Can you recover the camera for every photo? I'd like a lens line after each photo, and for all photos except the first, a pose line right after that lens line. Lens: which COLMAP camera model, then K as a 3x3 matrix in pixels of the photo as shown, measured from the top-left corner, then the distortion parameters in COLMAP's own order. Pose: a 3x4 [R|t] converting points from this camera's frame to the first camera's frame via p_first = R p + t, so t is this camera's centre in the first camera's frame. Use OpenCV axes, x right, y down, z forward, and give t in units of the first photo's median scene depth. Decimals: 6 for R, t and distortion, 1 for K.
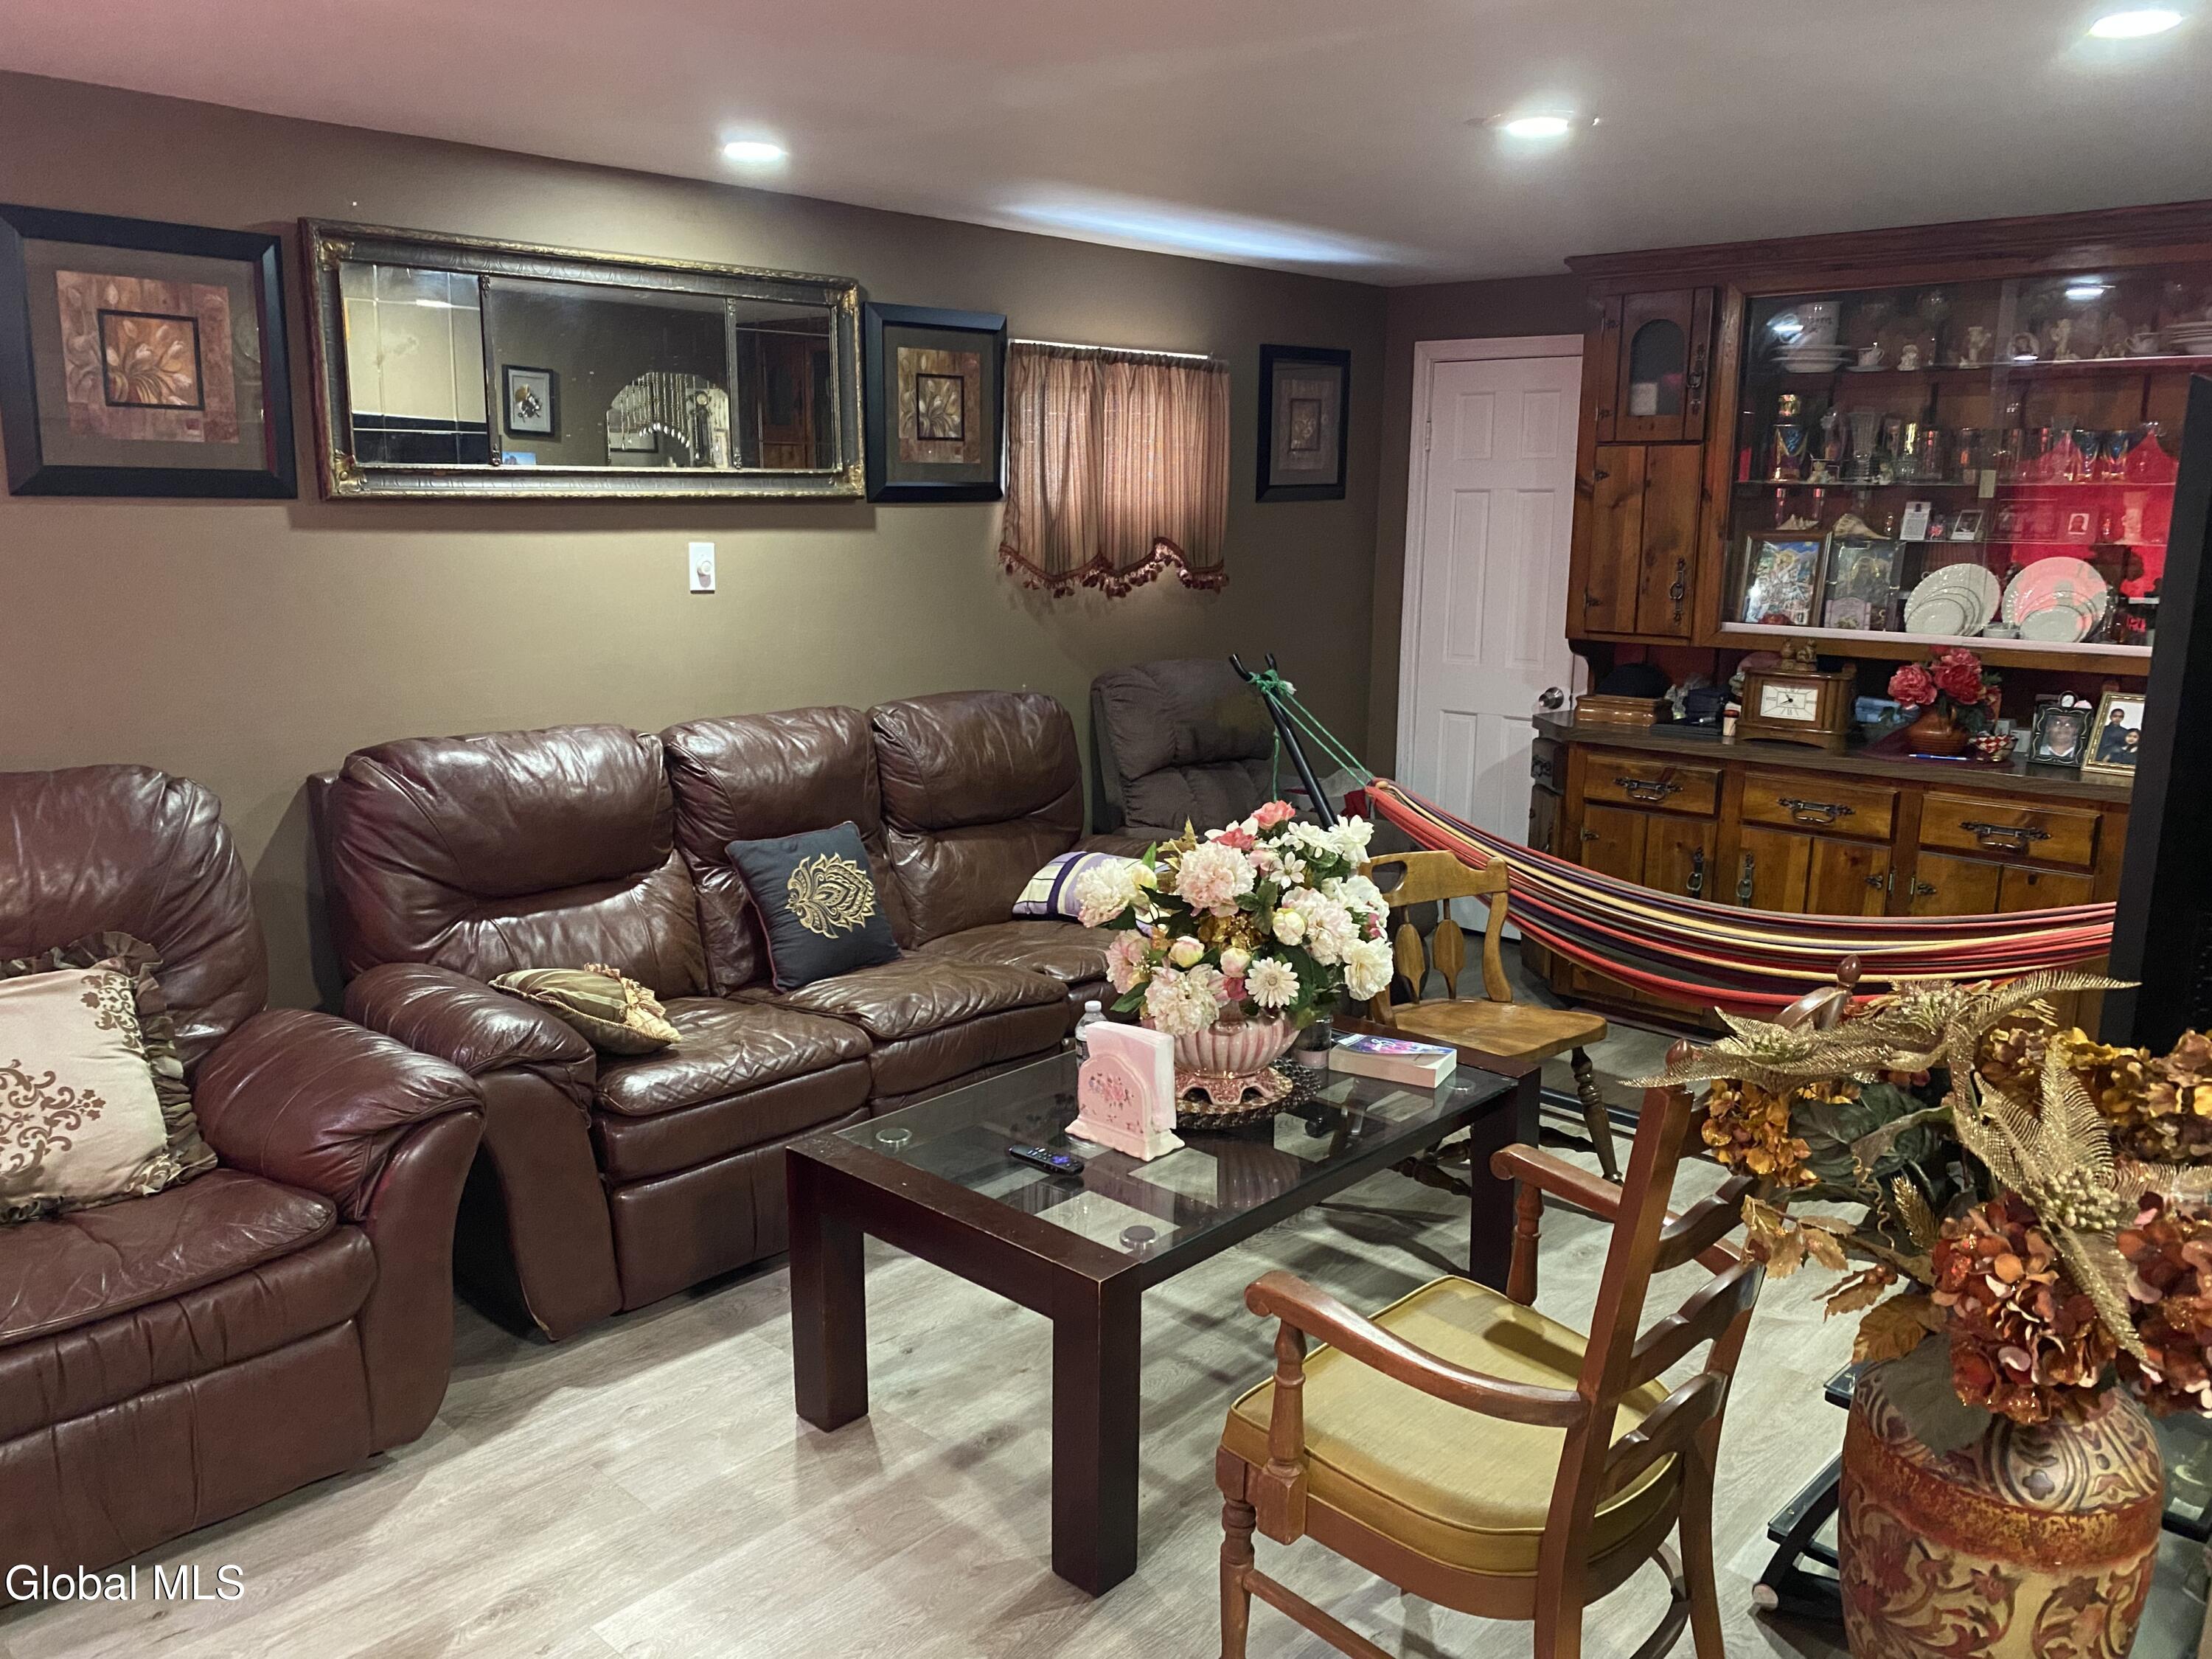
lens RADIAL K [[1727.5, 0, 1106.0], [0, 1727.5, 829.5], [0, 0, 1]] dist [-0.004368, 0.128828]
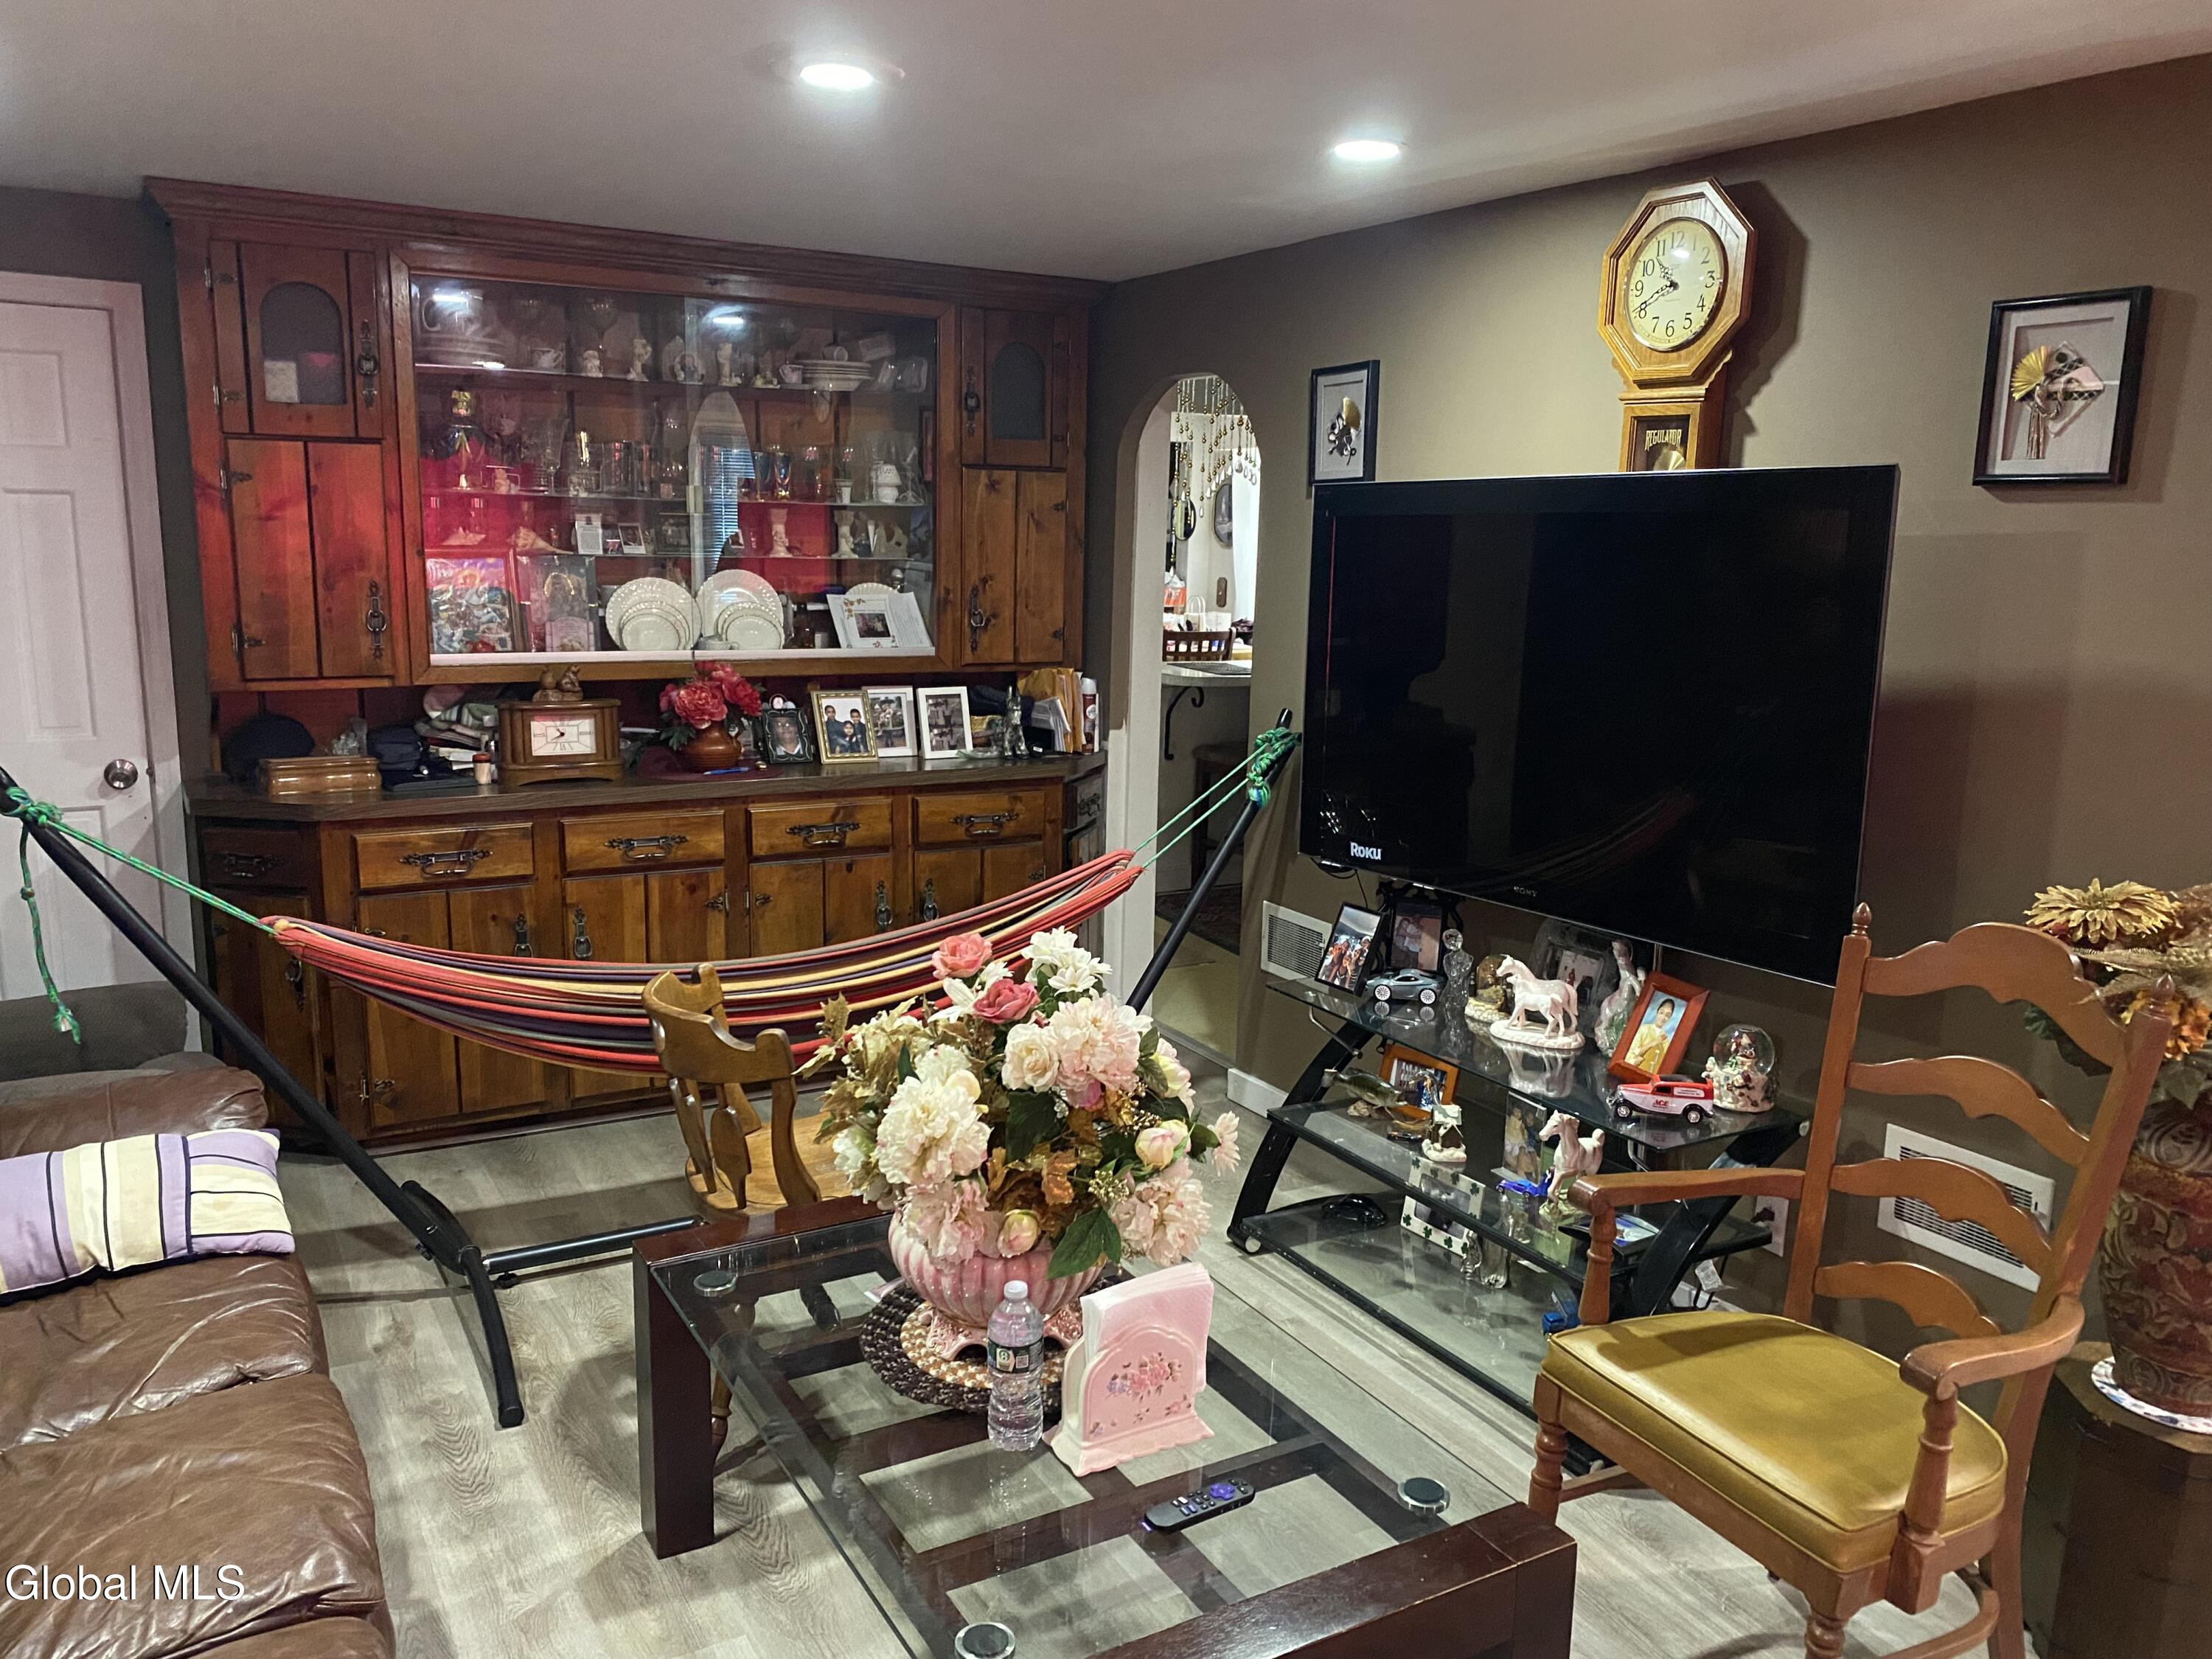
lens RADIAL K [[1649.3, 0, 1106.0], [0, 1649.3, 829.5], [0, 0, 1]] dist [0.069843, -0.115347]
pose [[0.311862, -0.183562, 0.932227, -0.366584], [0.167289, 0.976440, 0.136304, -0.105502], [-0.935284, 0.113443, 0.335222, 0.488953]]
